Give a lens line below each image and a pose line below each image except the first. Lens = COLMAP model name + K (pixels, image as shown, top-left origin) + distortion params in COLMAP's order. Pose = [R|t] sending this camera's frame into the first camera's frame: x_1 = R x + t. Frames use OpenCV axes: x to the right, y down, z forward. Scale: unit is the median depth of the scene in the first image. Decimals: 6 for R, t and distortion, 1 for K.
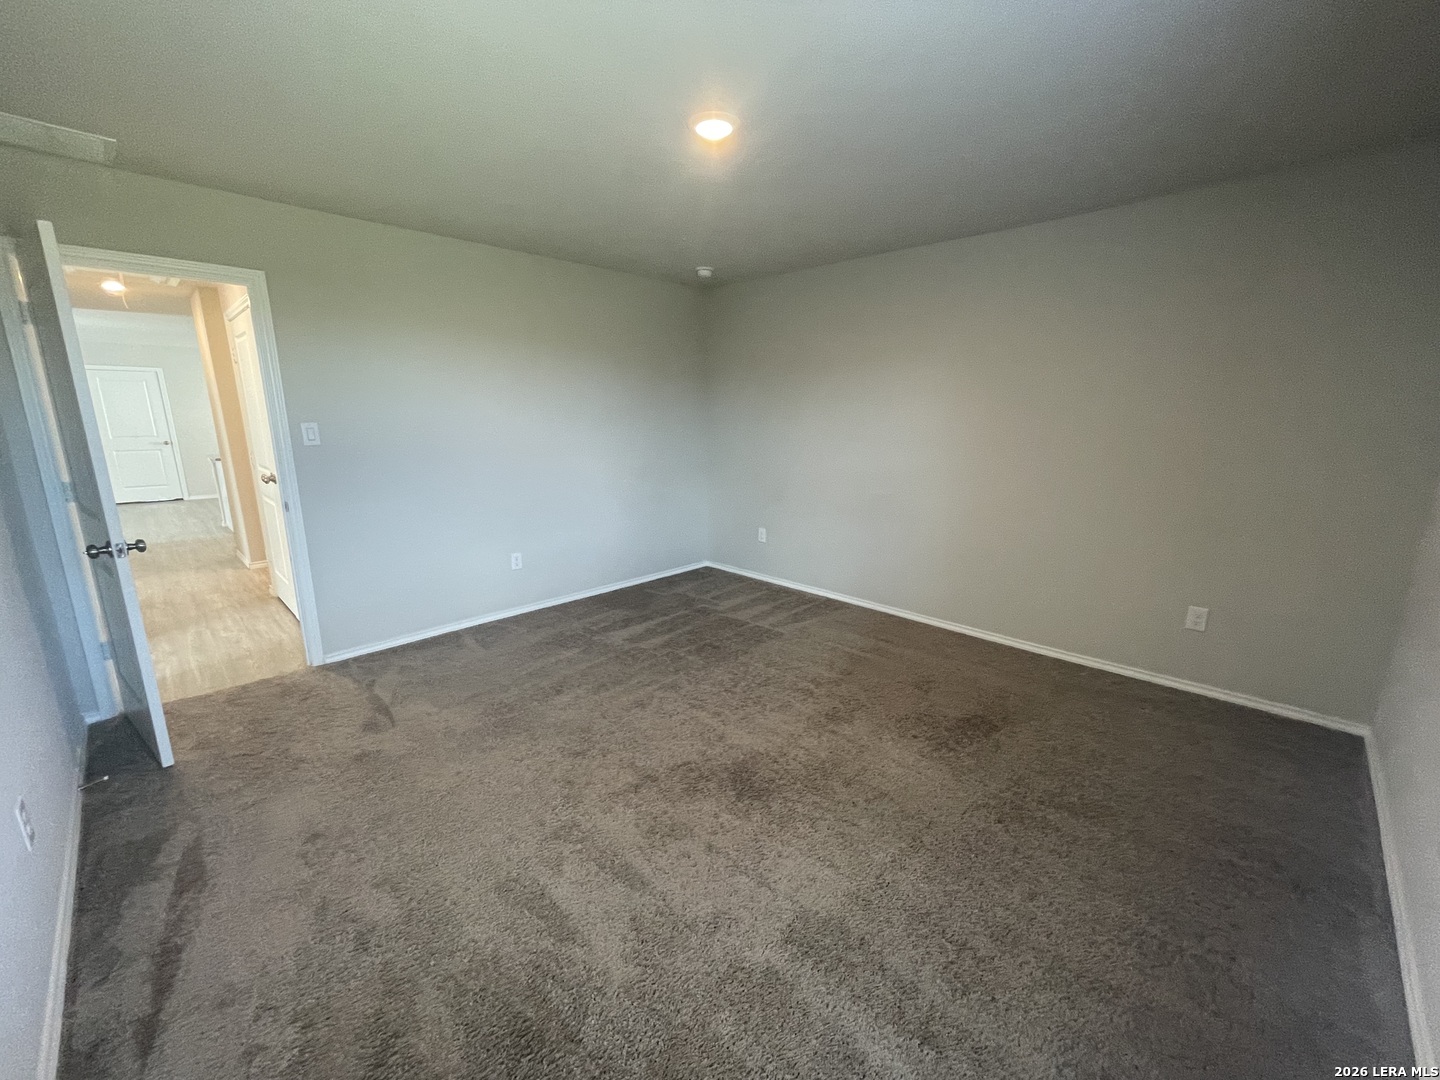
lens RADIAL K [[579.4, 0, 719.1], [0, 579.4, 541.3], [0, 0, 1]] dist [-0.001244, 0.000562]
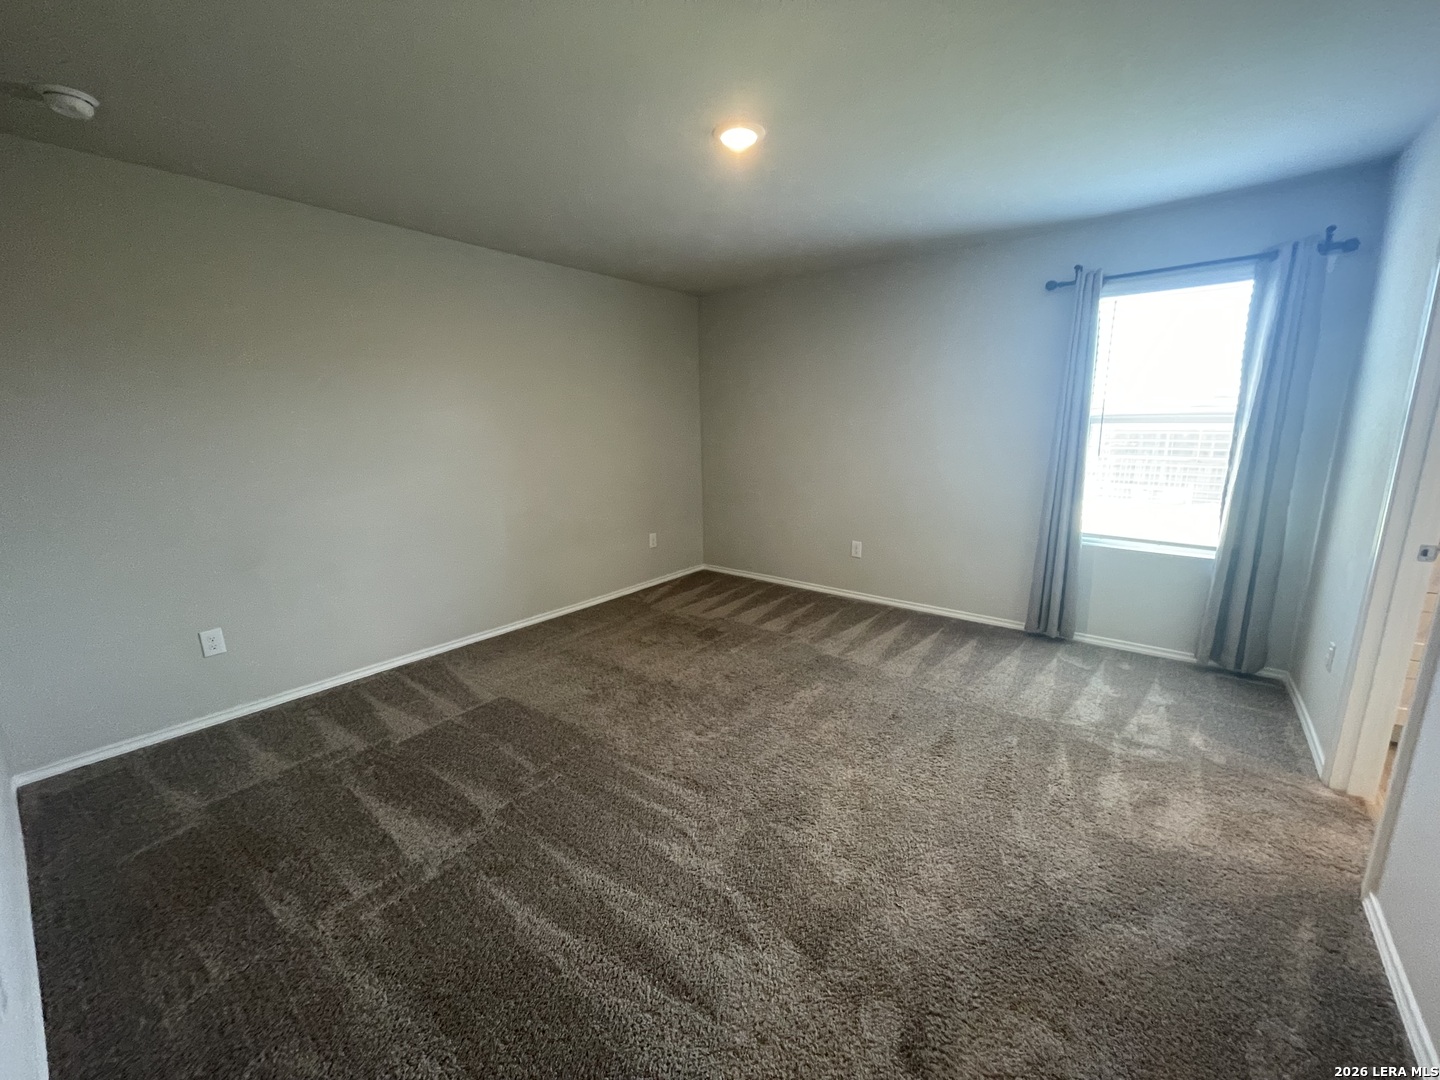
lens RADIAL K [[579.4, 0, 719.1], [0, 579.4, 541.3], [0, 0, 1]] dist [-0.001244, 0.000562]
pose [[-0.132477, -0.187934, 0.973206, -0.628821], [0.230589, 0.949078, 0.214663, -0.135750], [-0.963991, 0.252849, -0.082395, 0.706427]]
